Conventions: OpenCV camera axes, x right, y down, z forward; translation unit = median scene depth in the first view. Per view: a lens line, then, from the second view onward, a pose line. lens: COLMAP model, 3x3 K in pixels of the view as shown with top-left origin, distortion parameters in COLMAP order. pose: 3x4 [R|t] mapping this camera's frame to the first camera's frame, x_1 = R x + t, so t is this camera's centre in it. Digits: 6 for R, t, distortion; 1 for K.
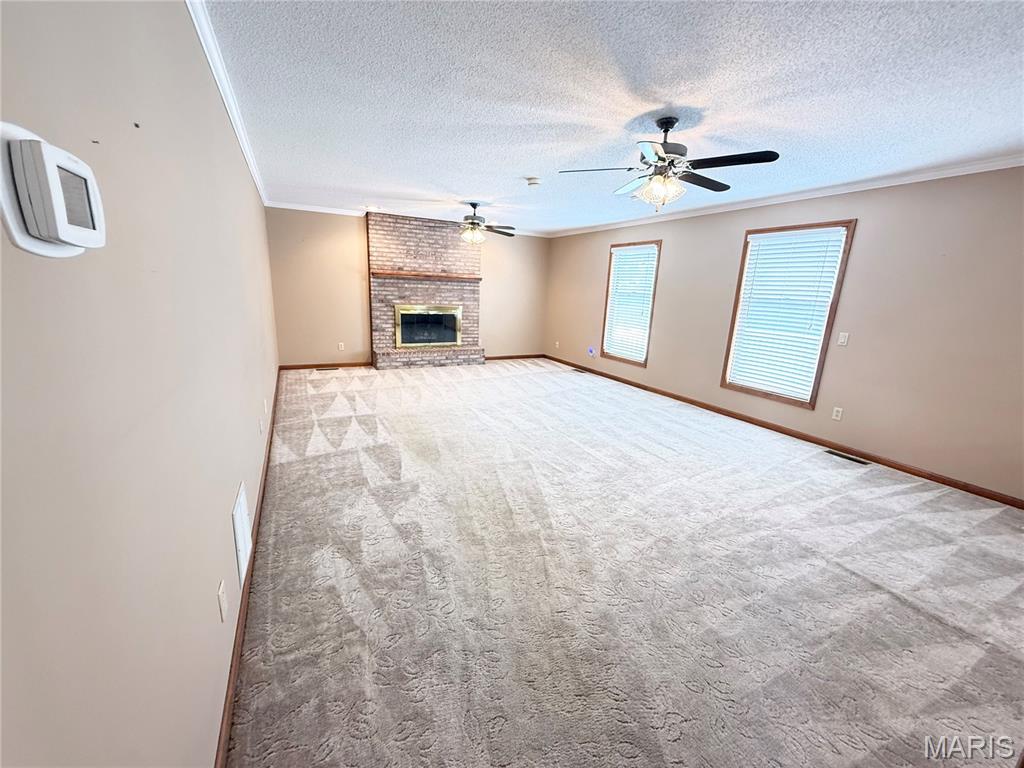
lens RADIAL K [[407.7, 0, 509.9], [0, 407.7, 384.0], [0, 0, 1]] dist [0.000728, -0.000236]
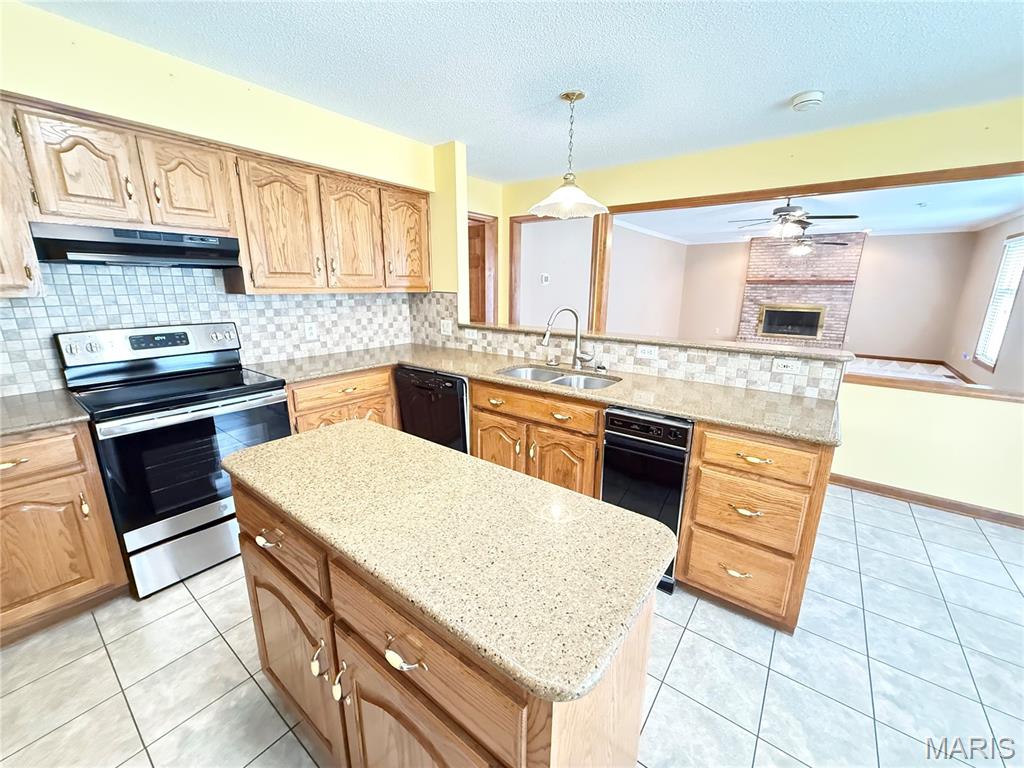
lens RADIAL K [[407.7, 0, 509.9], [0, 407.7, 384.0], [0, 0, 1]] dist [0.000728, -0.000236]
pose [[0.416902, 0.181296, -0.890688, 0.592637], [-0.203239, 0.973690, 0.103061, 0.090938], [0.885938, 0.138056, 0.442779, -0.279802]]
